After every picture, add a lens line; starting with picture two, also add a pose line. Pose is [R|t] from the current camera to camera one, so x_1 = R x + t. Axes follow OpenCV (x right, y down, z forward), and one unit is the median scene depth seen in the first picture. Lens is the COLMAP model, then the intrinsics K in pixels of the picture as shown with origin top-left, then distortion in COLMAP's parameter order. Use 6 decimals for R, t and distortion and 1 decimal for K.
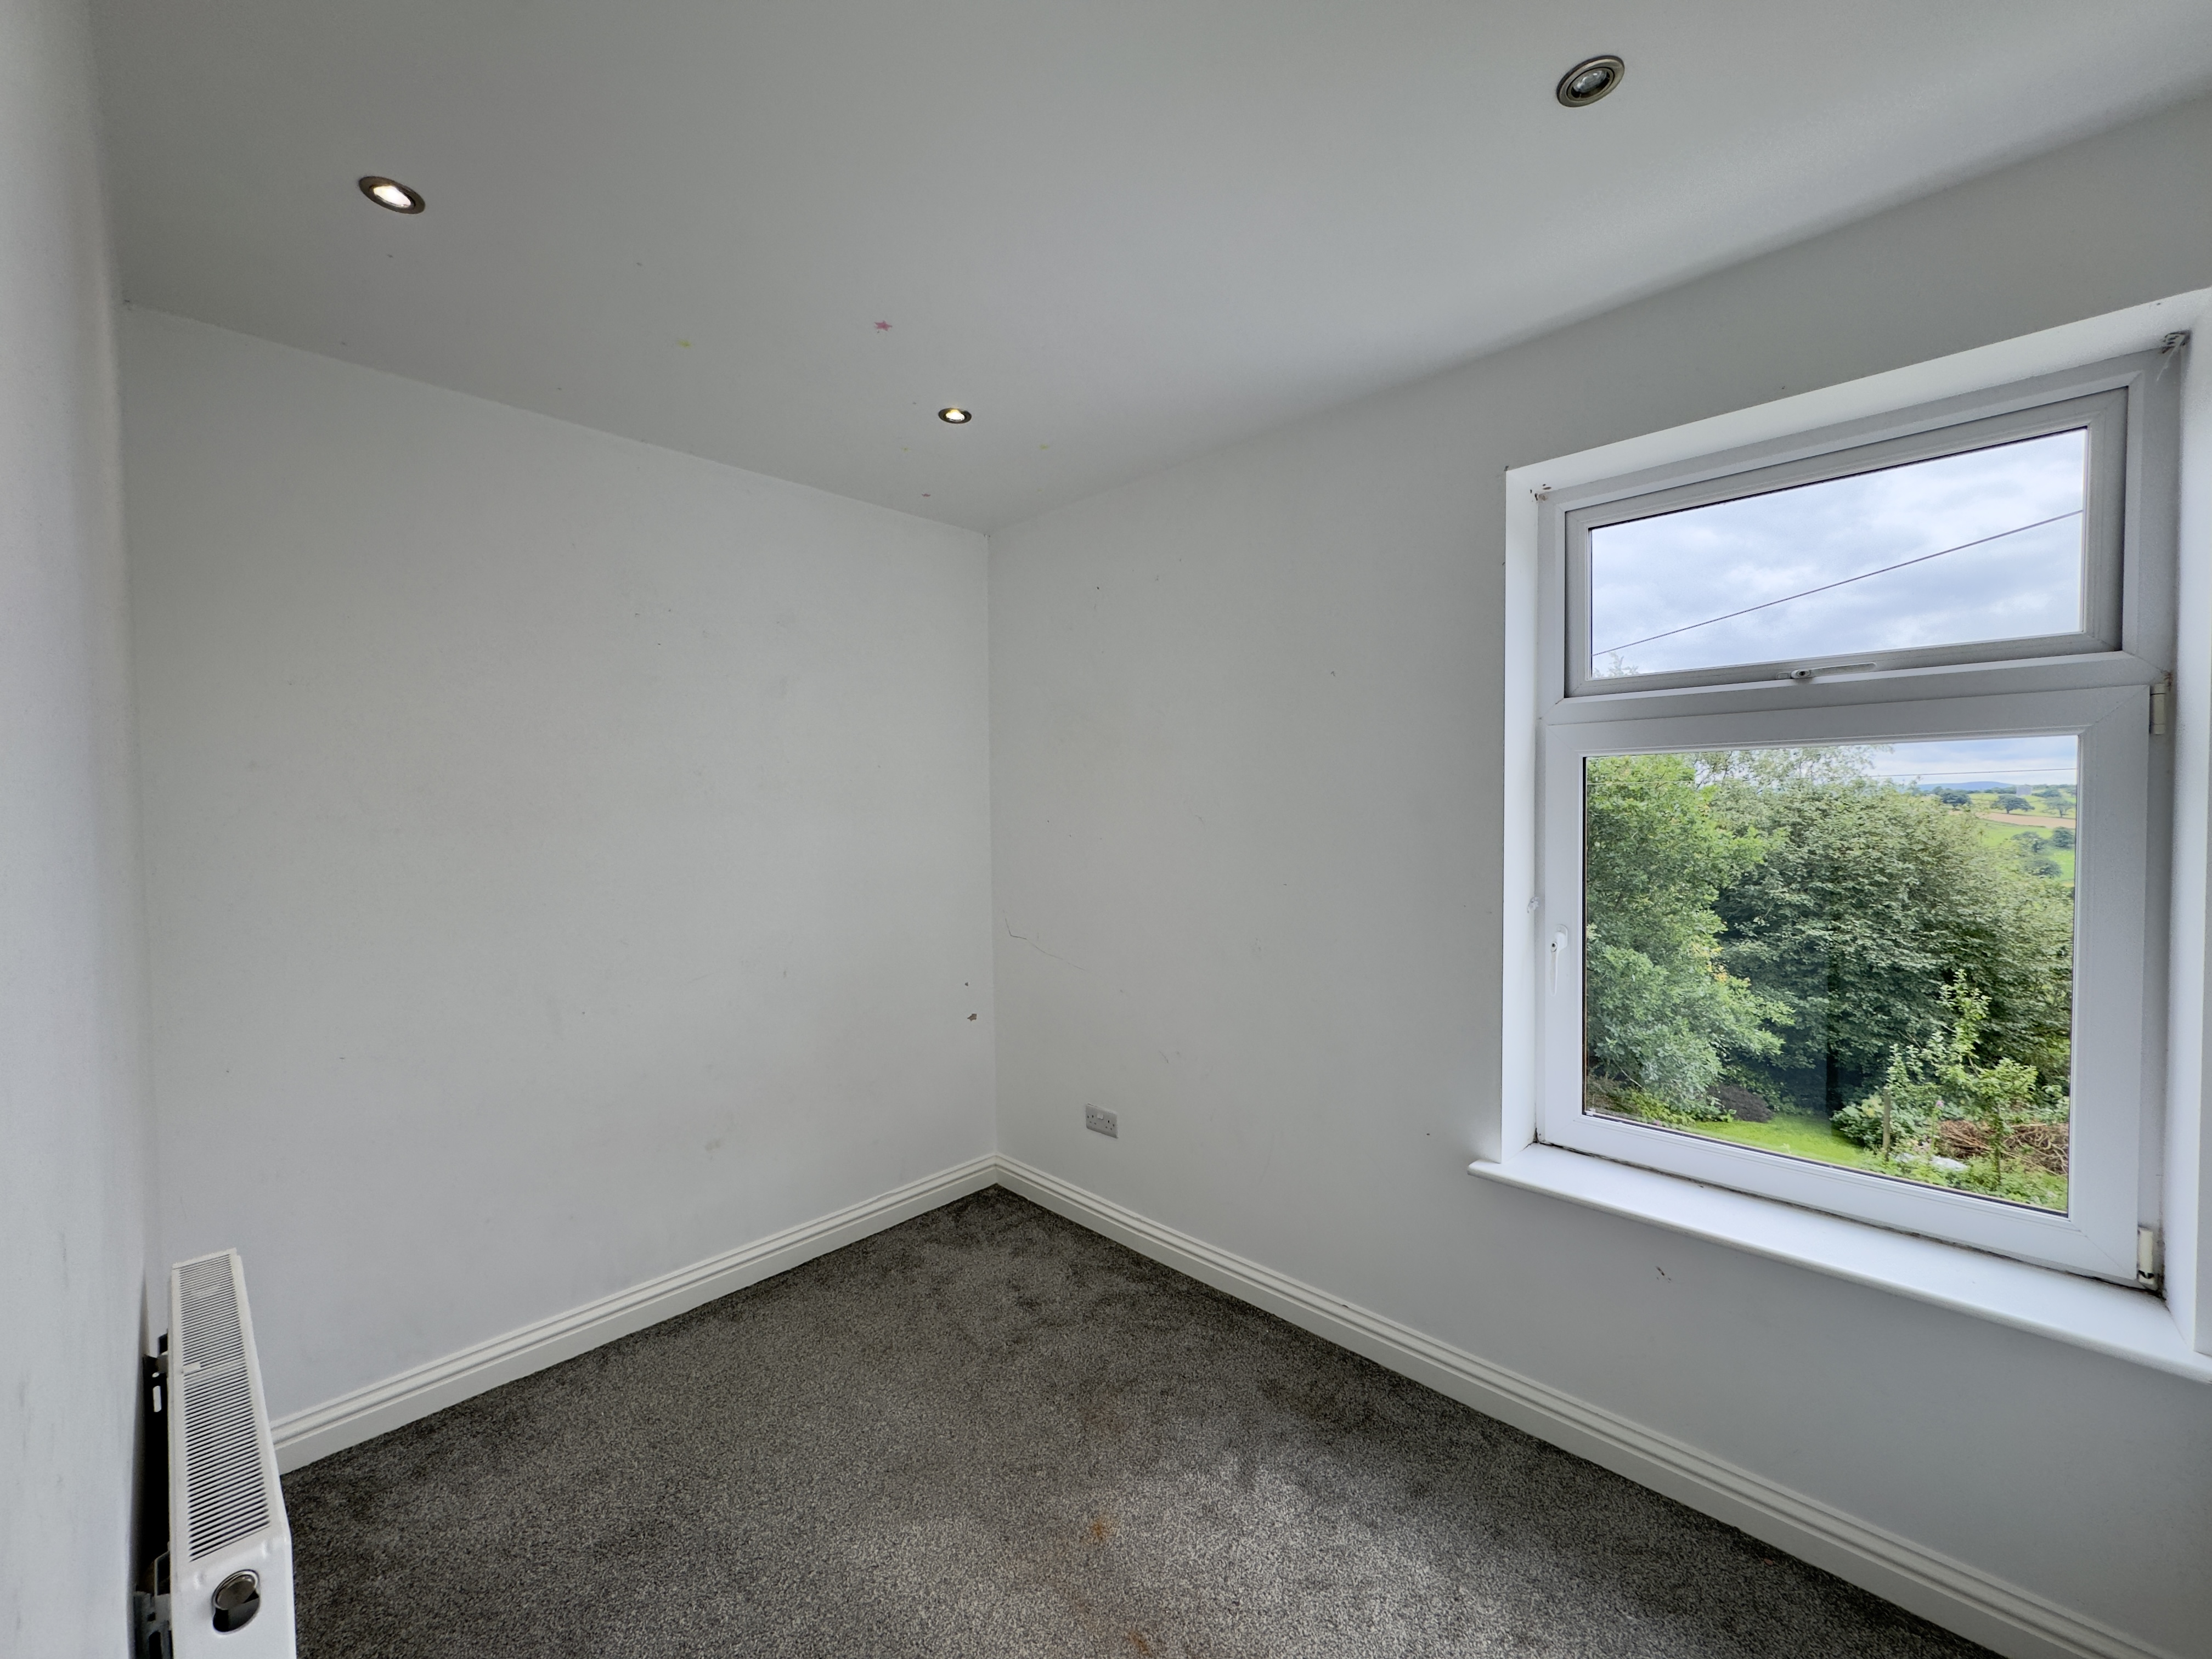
lens RADIAL K [[878.5, 0, 1099.9], [0, 878.5, 825.6], [0, 0, 1]] dist [0.000185, -0.000464]
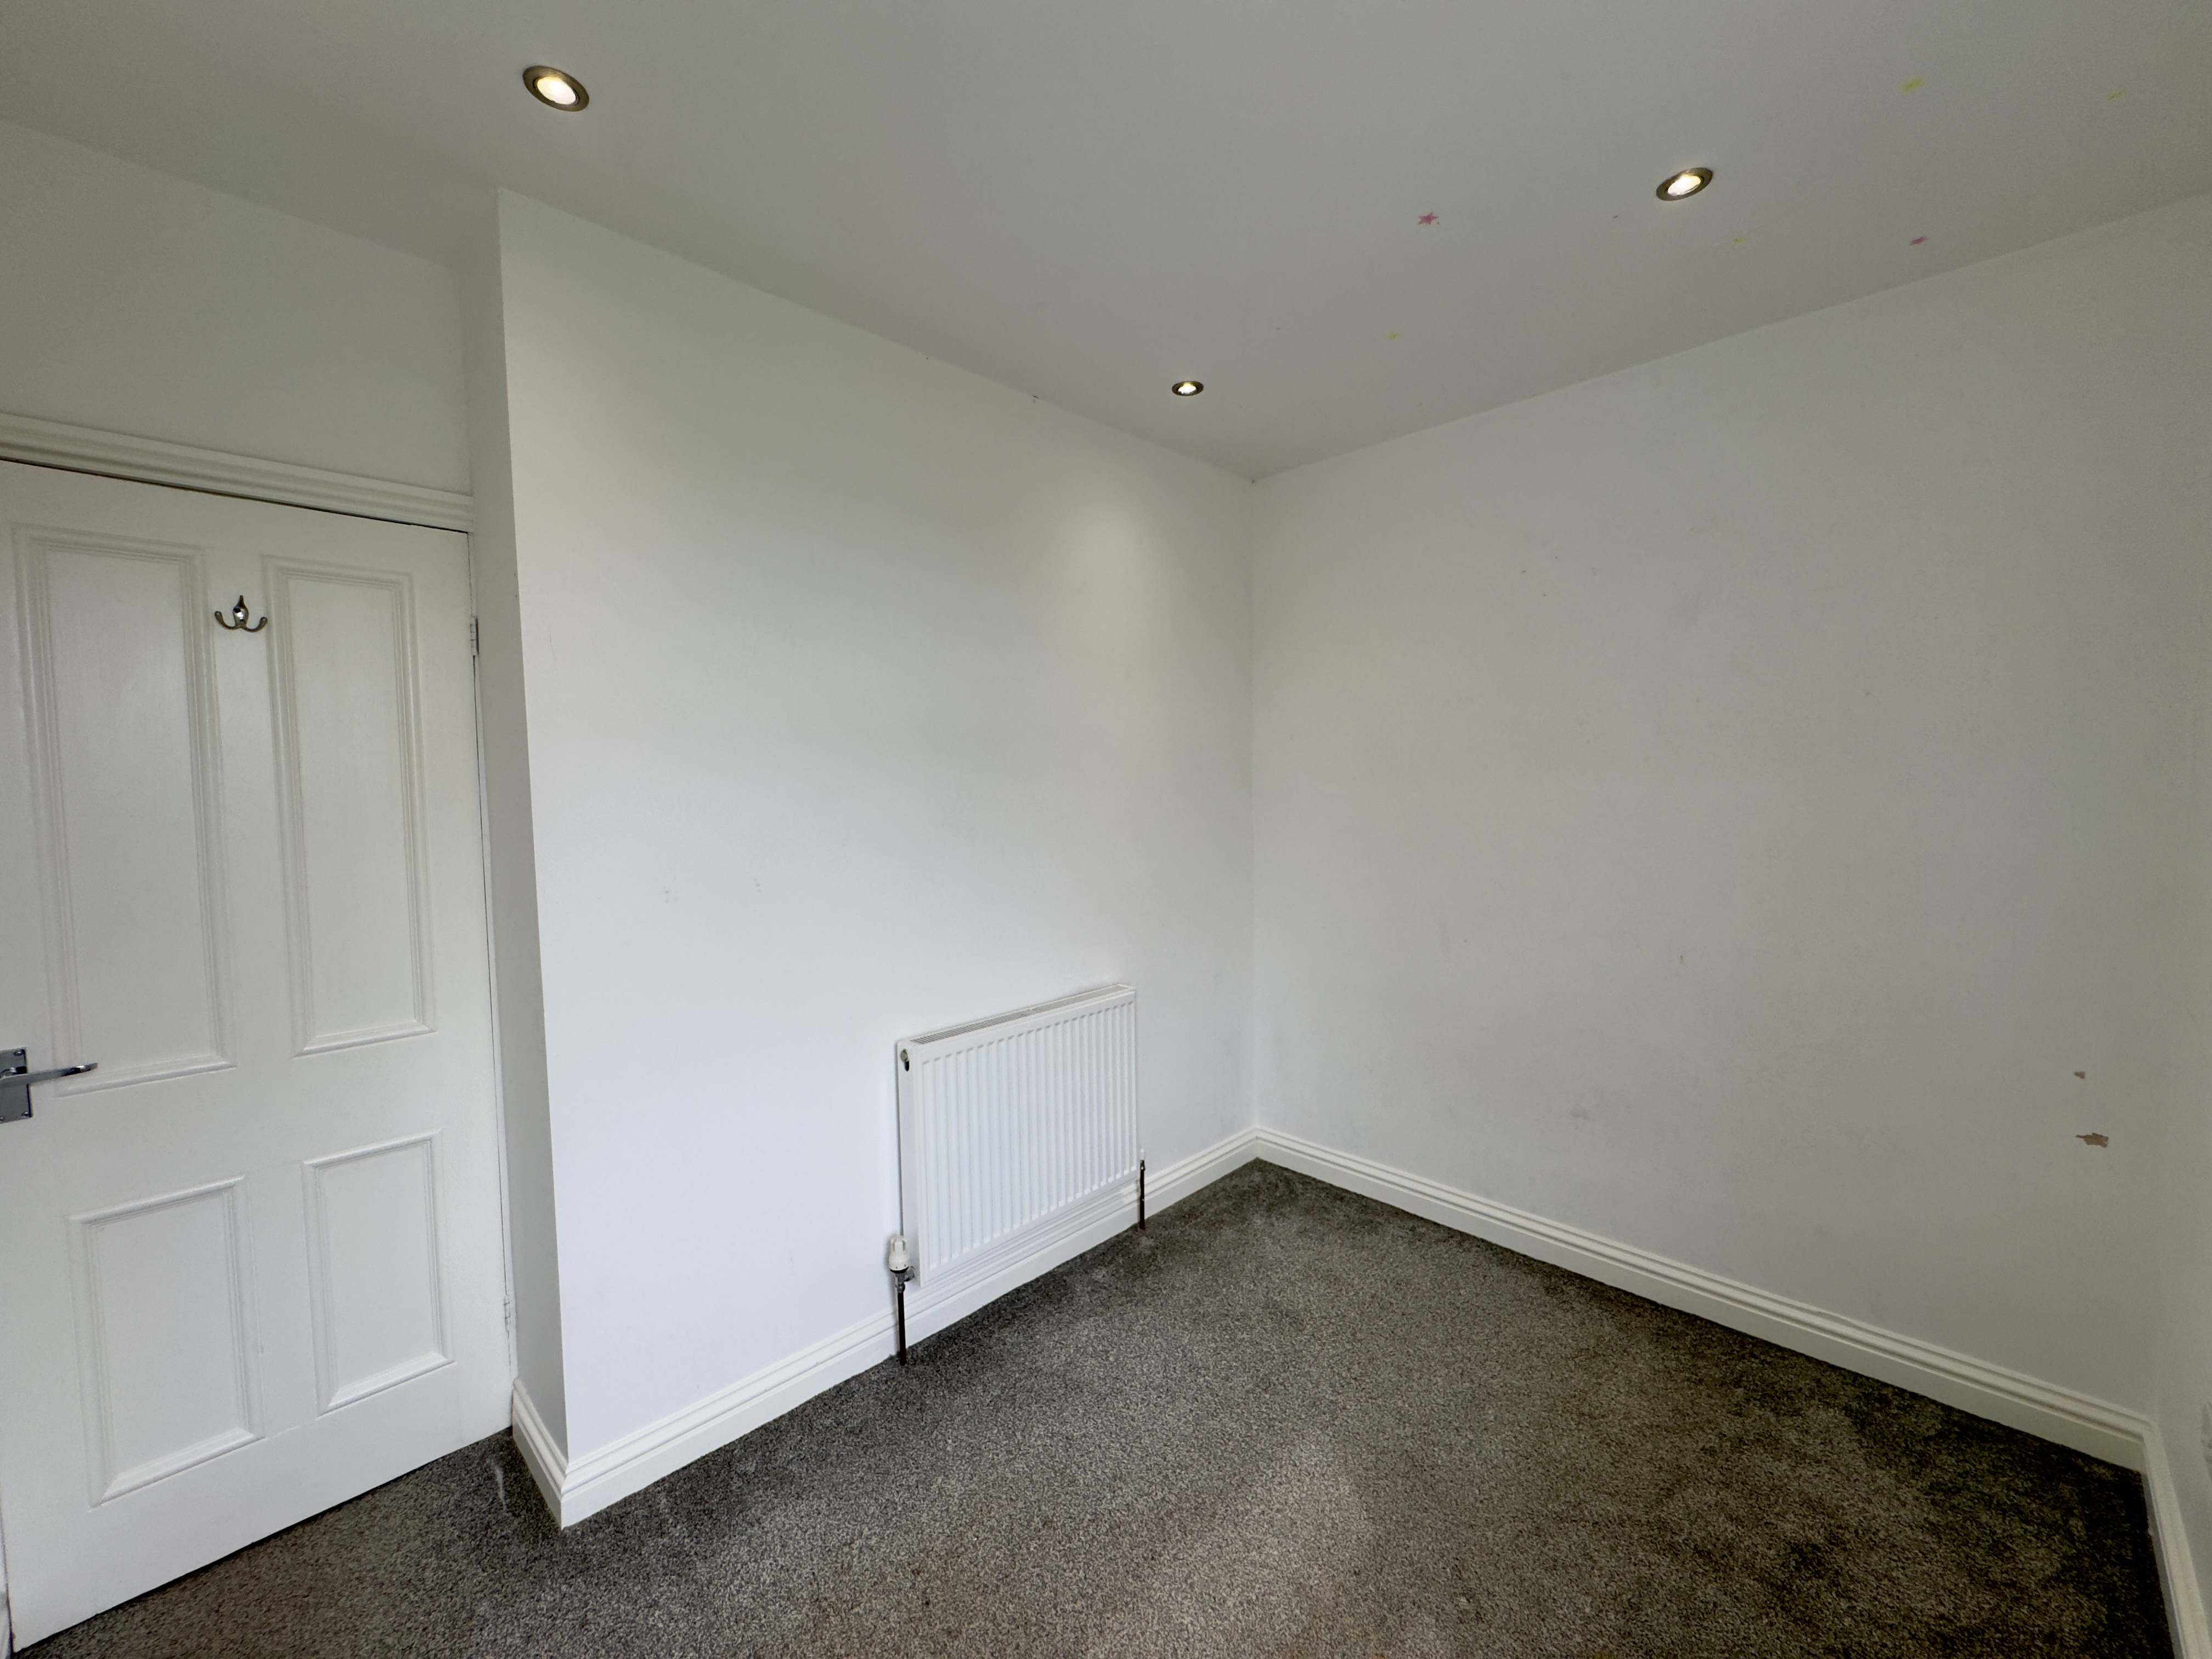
lens RADIAL K [[878.5, 0, 1099.9], [0, 878.5, 825.6], [0, 0, 1]] dist [0.000185, -0.000464]
pose [[-0.024703, 0.069602, -0.997269, 0.531937], [-0.005455, 0.997549, 0.069757, -0.012998], [0.999680, 0.007164, -0.024262, 0.533043]]
